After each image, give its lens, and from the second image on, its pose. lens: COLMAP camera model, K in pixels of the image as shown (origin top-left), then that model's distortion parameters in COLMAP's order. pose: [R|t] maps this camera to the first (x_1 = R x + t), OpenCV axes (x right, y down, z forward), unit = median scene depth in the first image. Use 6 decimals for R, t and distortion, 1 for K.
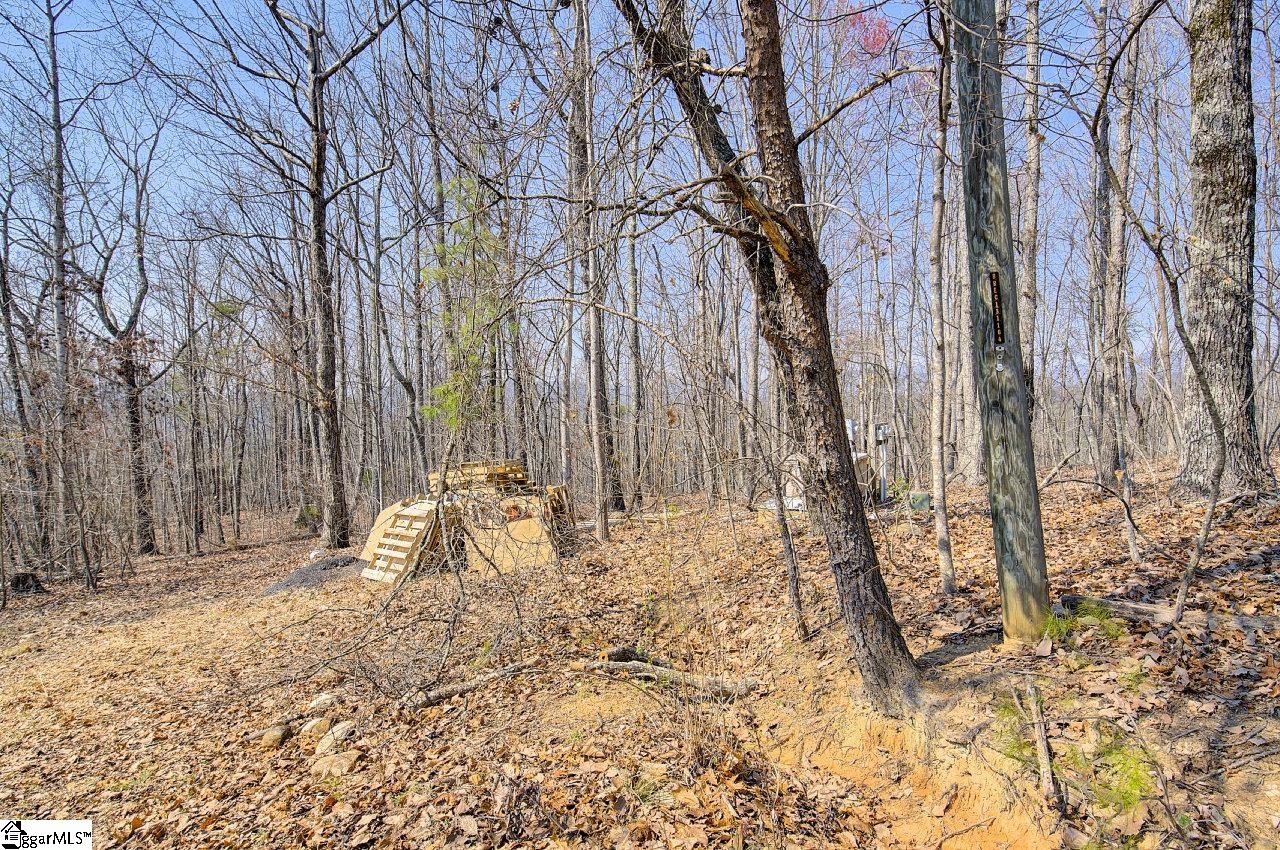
lens RADIAL K [[665.5, 0, 647.8], [0, 665.5, 426.1], [0, 0, 1]] dist [-0.001603, 0.000477]
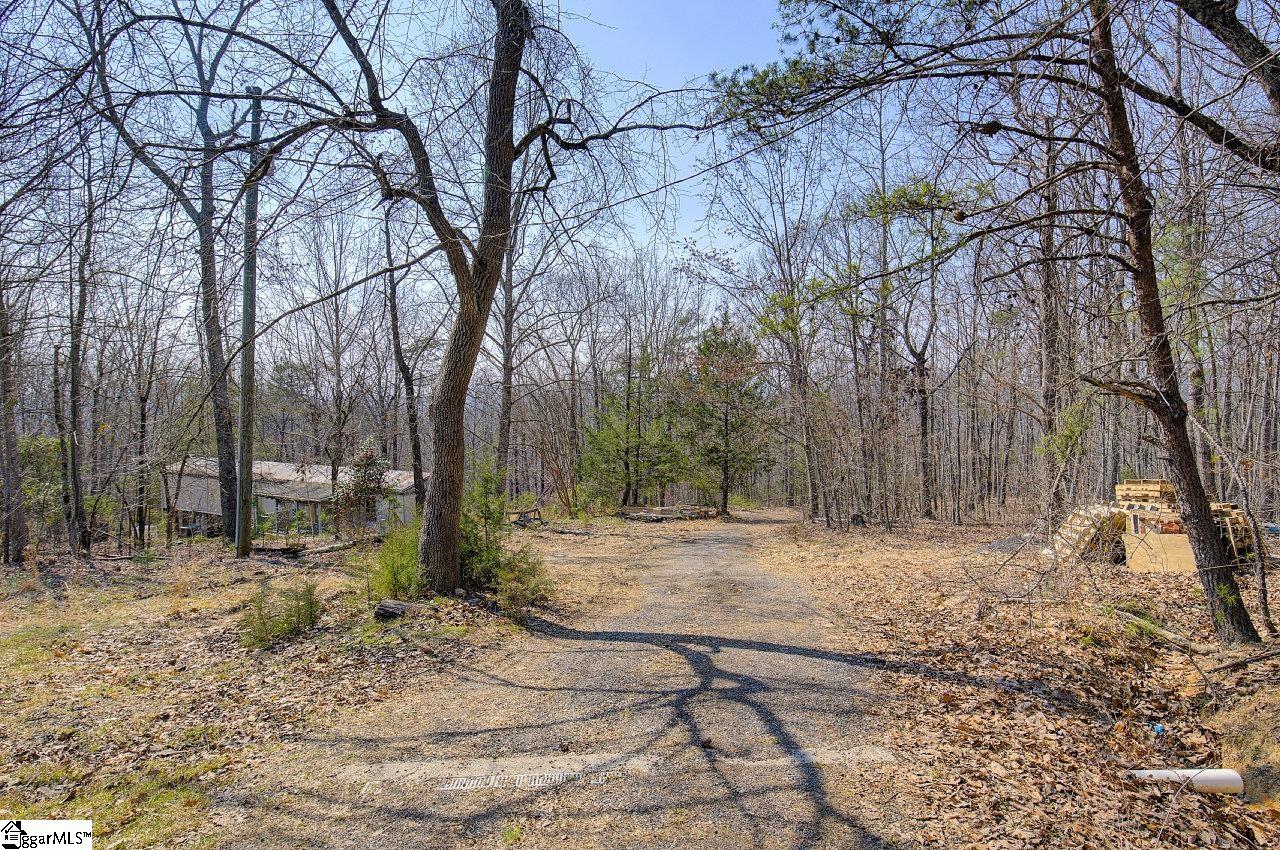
lens RADIAL K [[665.5, 0, 647.8], [0, 665.5, 426.1], [0, 0, 1]] dist [-0.001603, 0.000477]
pose [[0.482642, 0.041716, -0.874823, 0.308918], [-0.025173, 0.999113, 0.033755, -0.053313], [0.875456, 0.005731, 0.483265, -0.320350]]
